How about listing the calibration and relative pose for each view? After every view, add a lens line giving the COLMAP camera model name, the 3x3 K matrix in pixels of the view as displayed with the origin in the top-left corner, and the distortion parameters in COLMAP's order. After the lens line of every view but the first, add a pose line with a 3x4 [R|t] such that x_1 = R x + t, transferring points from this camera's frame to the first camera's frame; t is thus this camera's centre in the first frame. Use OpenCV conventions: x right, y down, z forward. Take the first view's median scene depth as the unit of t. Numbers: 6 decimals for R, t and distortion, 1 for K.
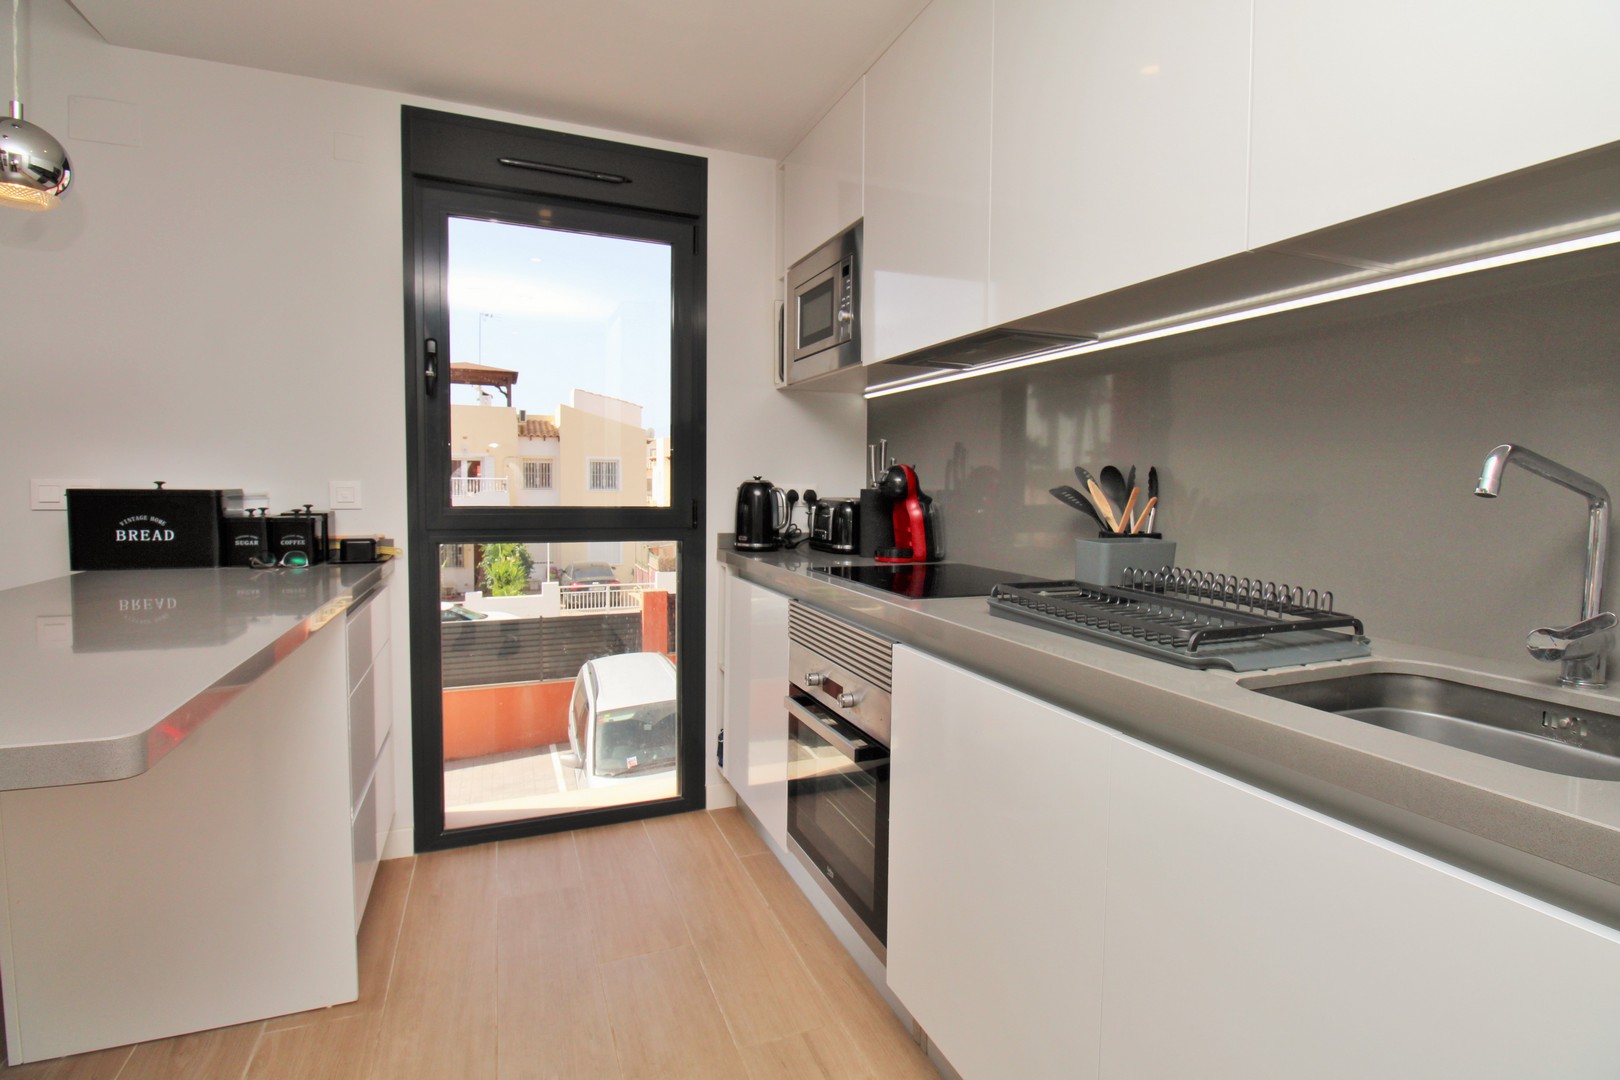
lens RADIAL K [[763.9, 0, 819.1], [0, 763.9, 536.9], [0, 0, 1]] dist [-0.009835, -0.008710]
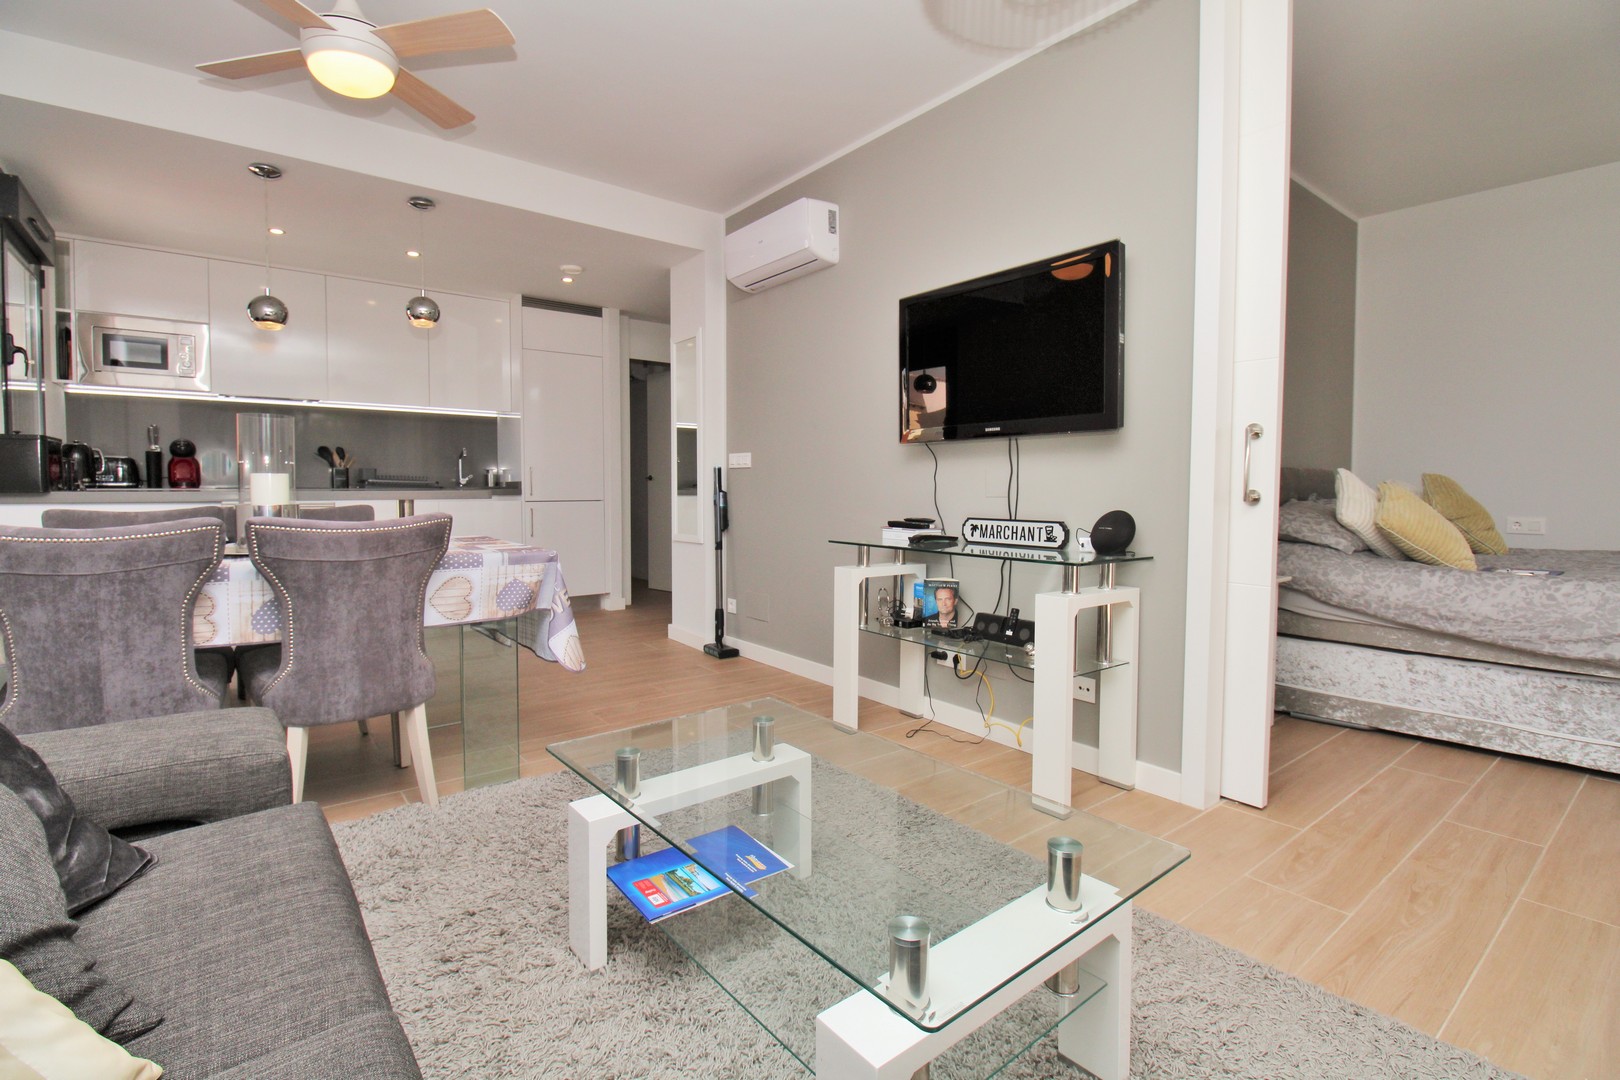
lens RADIAL K [[763.9, 0, 819.4], [0, 763.9, 520.3], [0, 0, 1]] dist [-0.009835, -0.008710]
pose [[-0.291206, -0.054841, 0.955087, -2.341048], [0.059181, 0.995411, 0.075200, 0.066374], [-0.954828, 0.078422, -0.286624, 0.012844]]
